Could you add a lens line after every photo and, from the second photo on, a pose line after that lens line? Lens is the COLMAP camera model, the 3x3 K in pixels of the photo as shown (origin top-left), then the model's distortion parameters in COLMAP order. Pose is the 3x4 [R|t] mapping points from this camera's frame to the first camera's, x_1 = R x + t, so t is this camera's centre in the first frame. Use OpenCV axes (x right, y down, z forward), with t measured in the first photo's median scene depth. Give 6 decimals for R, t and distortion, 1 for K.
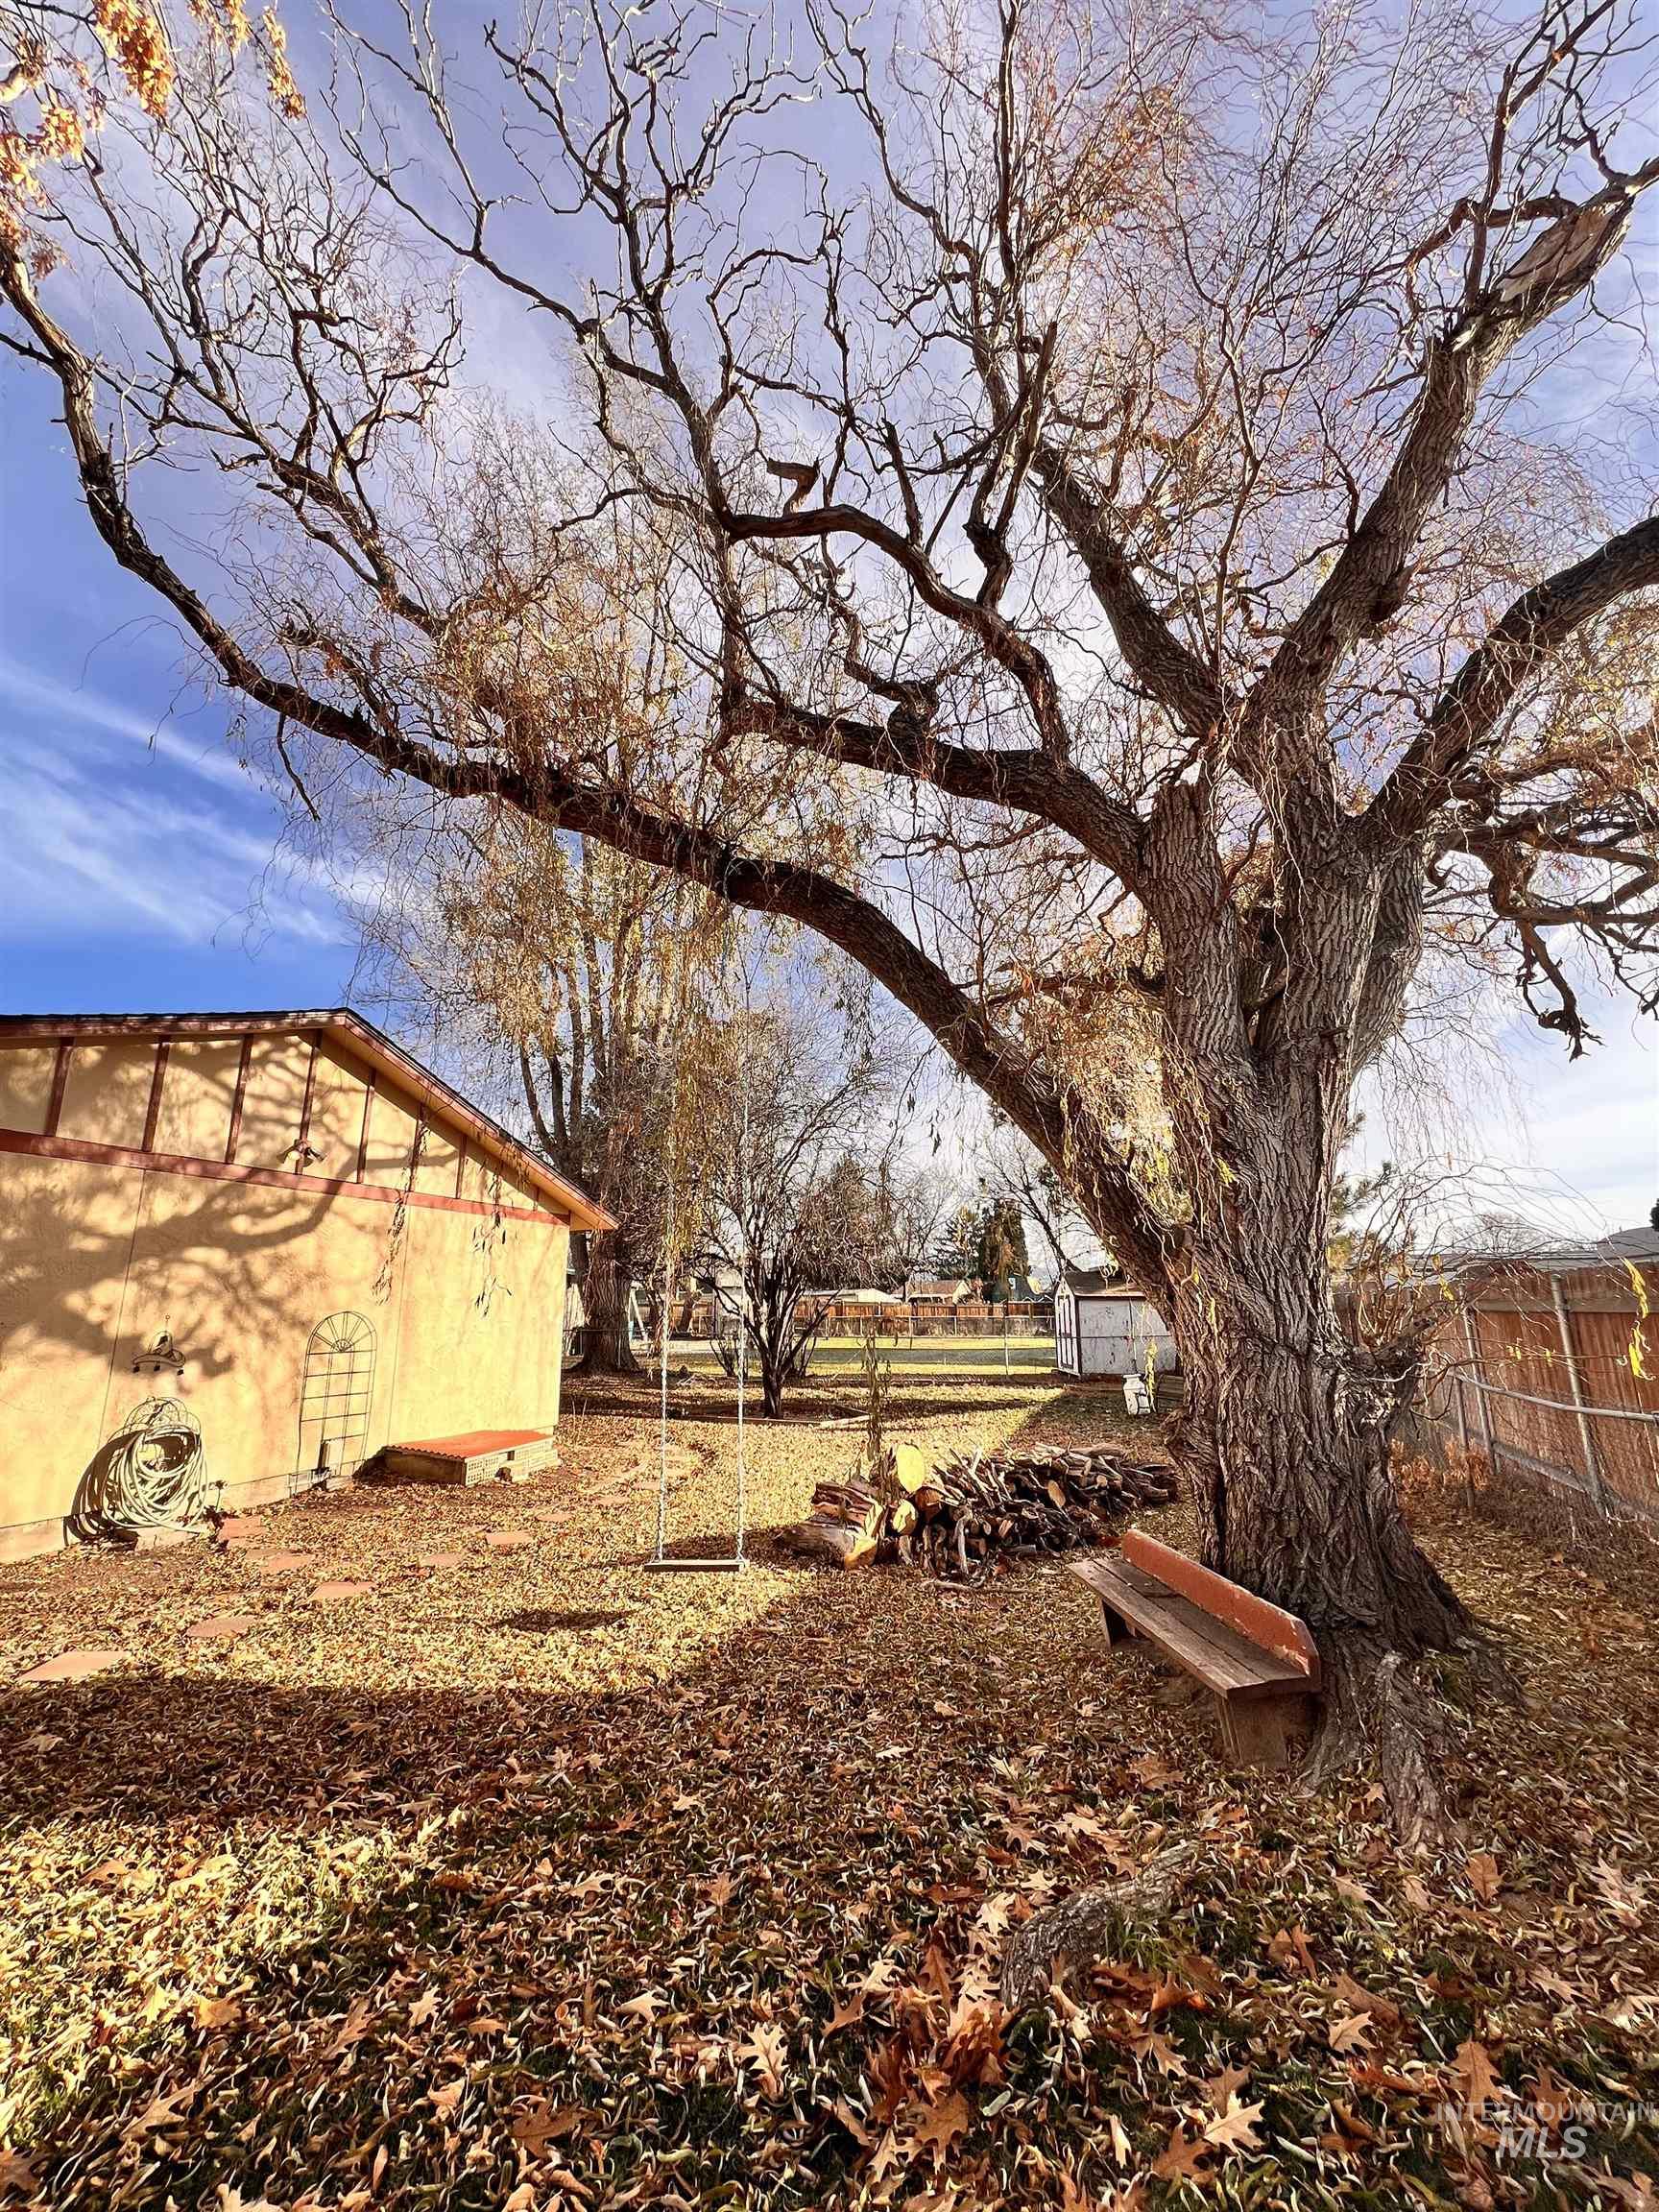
lens RADIAL K [[881.1, 0, 823.2], [0, 881.1, 1110.2], [0, 0, 1]] dist [-0.000991, 0.000170]
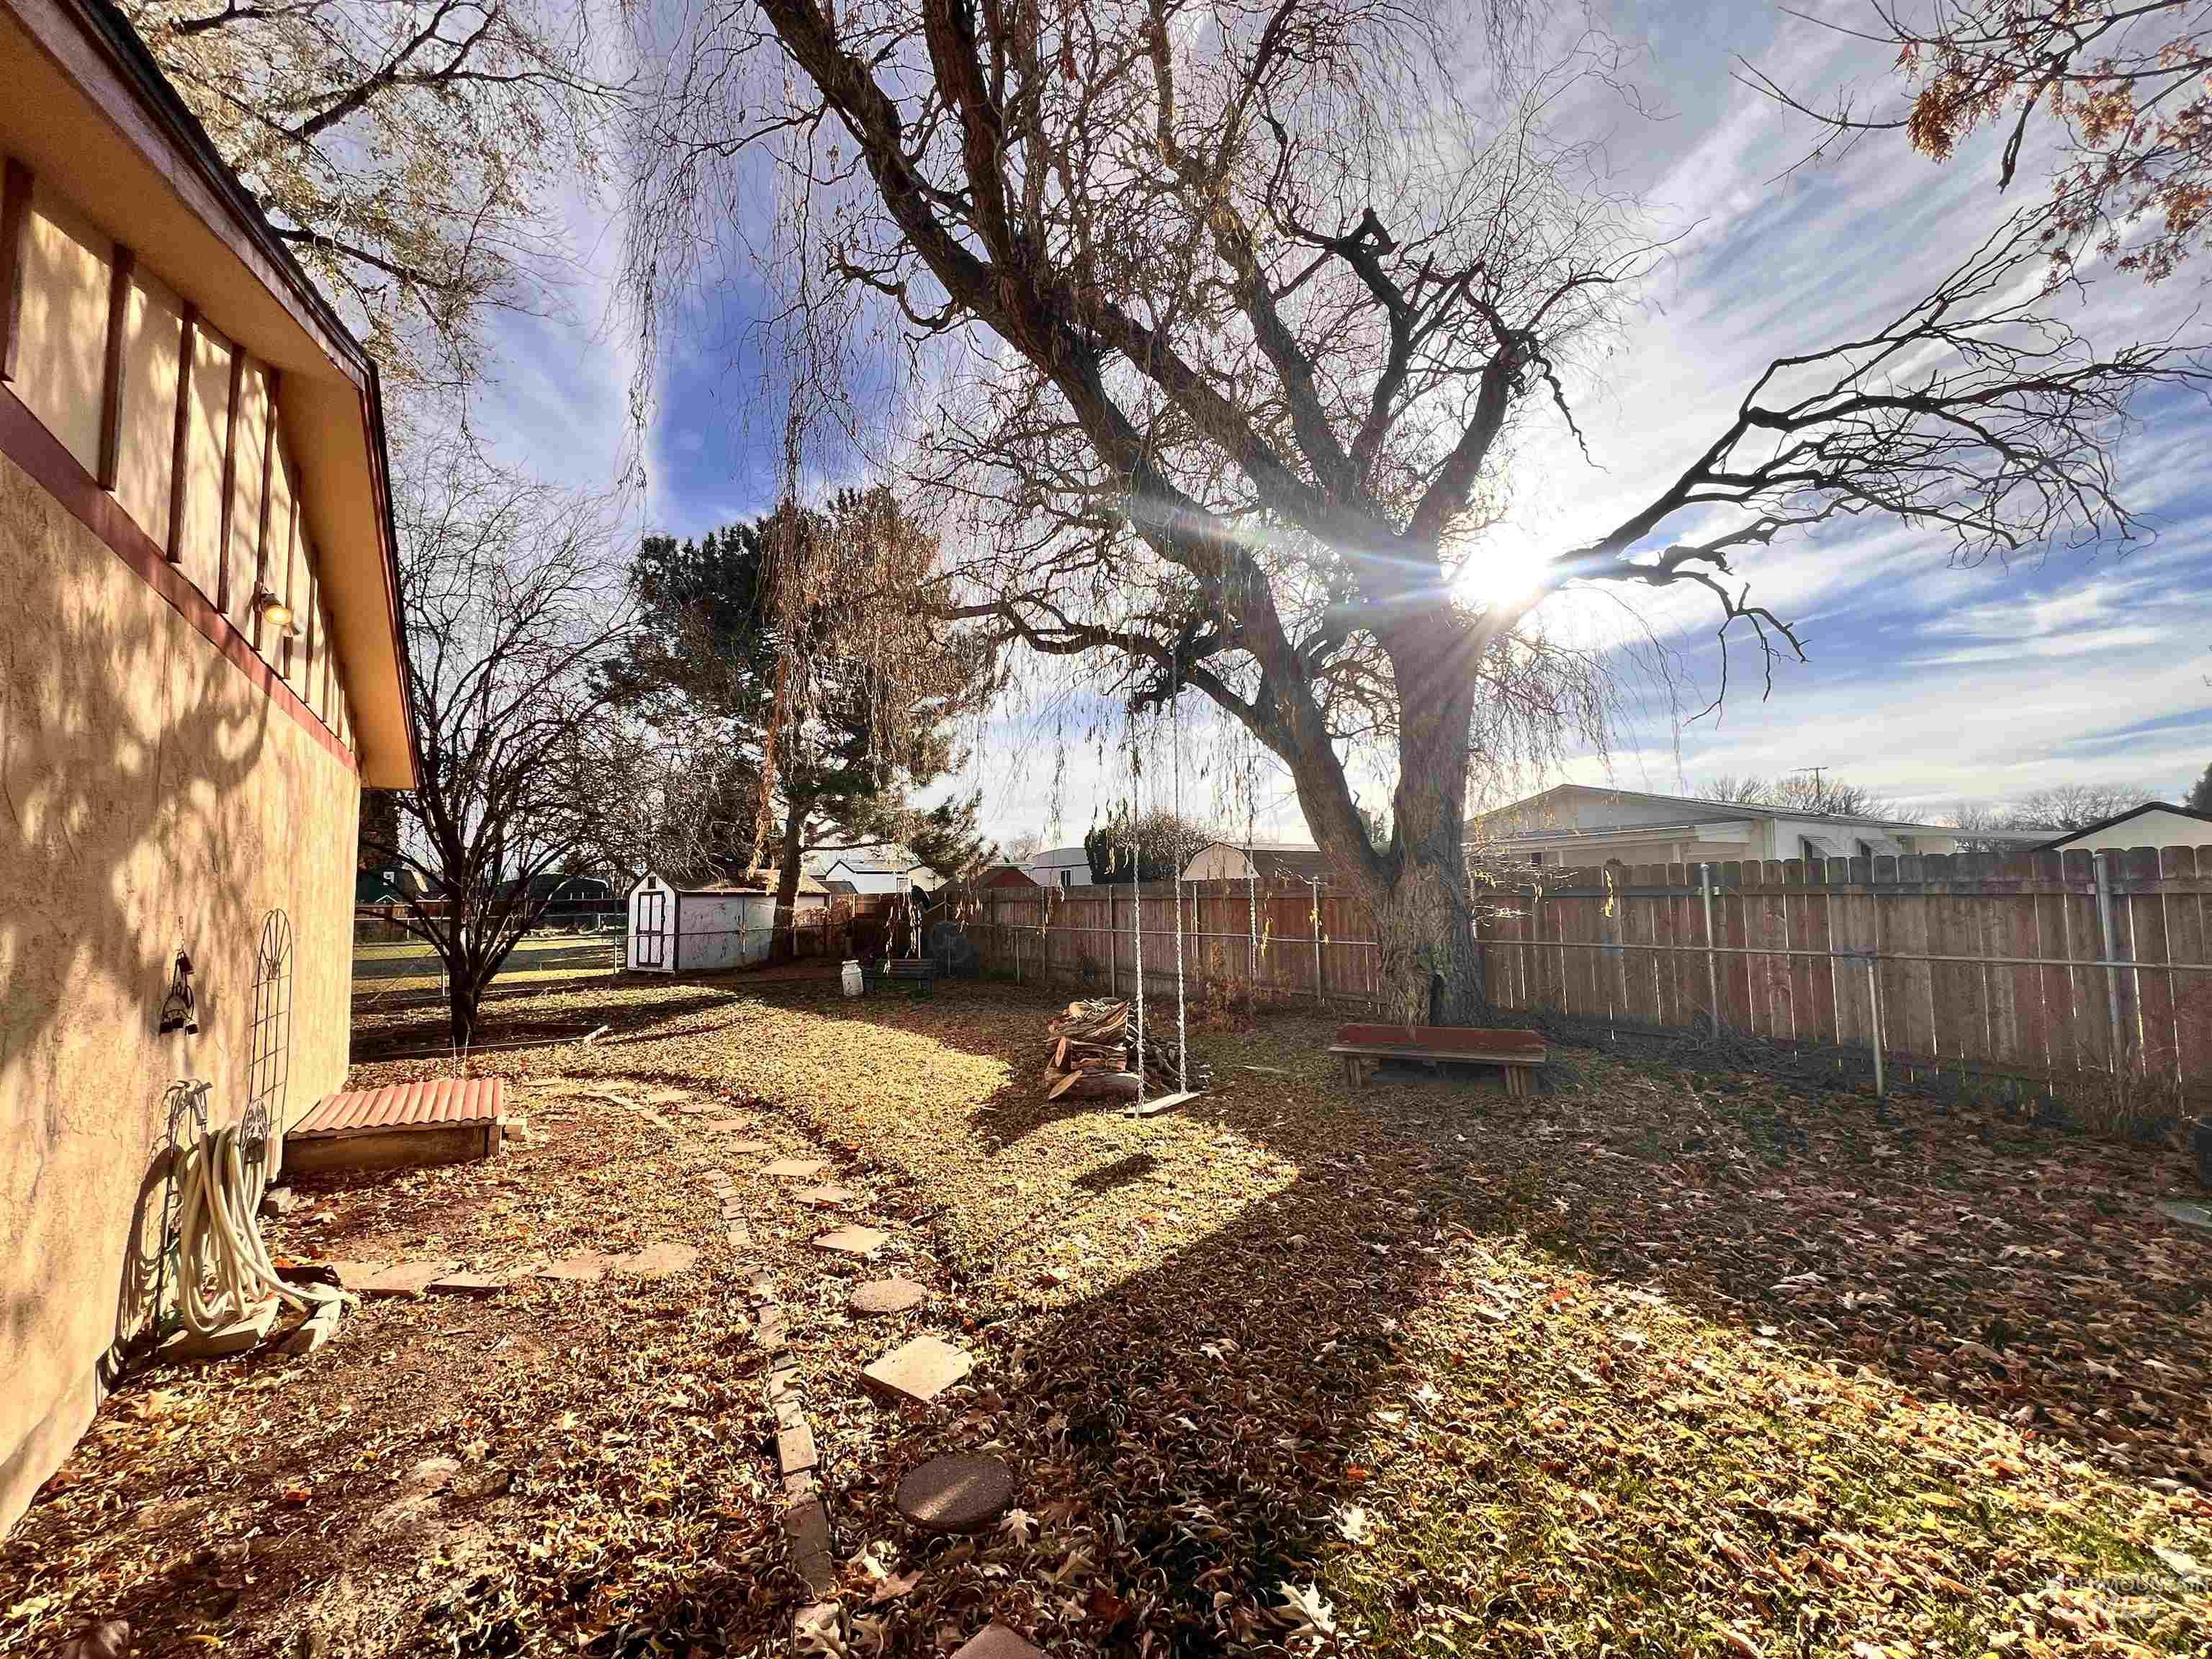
lens RADIAL K [[881.1, 0, 1098.1], [0, 881.1, 840.3], [0, 0, 1]] dist [-0.000991, 0.000170]
pose [[0.567139, 0.052228, 0.821964, -0.818124], [-0.171554, 0.983589, 0.055871, 0.076378], [-0.805557, -0.172698, 0.566792, 0.320129]]
